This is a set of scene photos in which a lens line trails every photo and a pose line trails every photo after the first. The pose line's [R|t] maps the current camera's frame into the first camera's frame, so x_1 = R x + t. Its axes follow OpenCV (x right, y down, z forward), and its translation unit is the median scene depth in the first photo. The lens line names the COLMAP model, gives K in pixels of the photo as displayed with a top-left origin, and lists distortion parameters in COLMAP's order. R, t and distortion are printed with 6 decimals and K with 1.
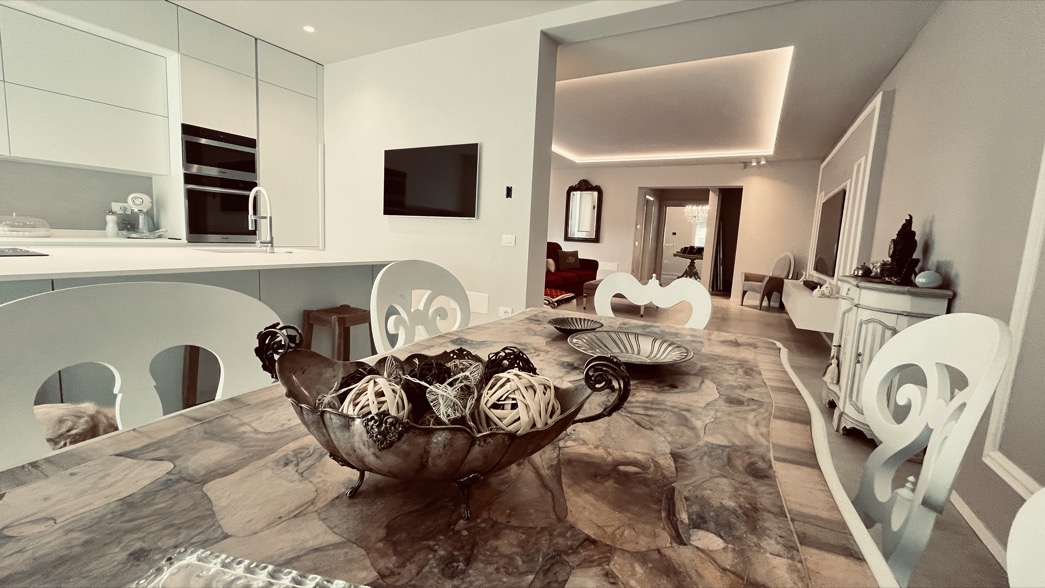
lens RADIAL K [[419.5, 0, 520.3], [0, 419.5, 286.2], [0, 0, 1]] dist [-0.001431, -0.000068]
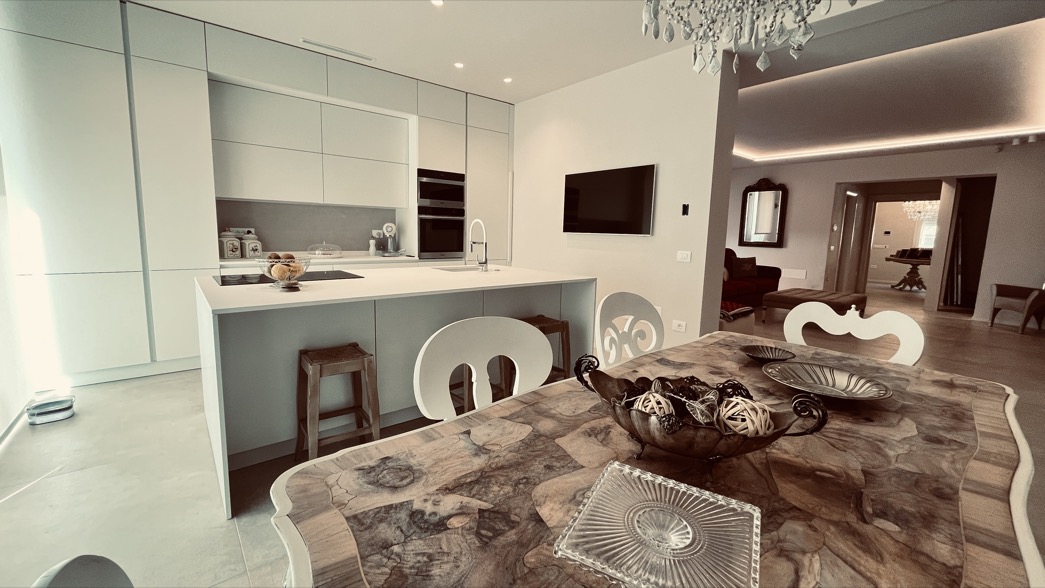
lens RADIAL K [[419.5, 0, 520.3], [0, 419.5, 286.2], [0, 0, 1]] dist [-0.001431, -0.000068]
pose [[0.932989, 0.018525, -0.359427, -0.086222], [-0.019728, 0.999805, 0.000319, -0.076752], [0.359362, 0.006793, 0.933173, -0.295668]]
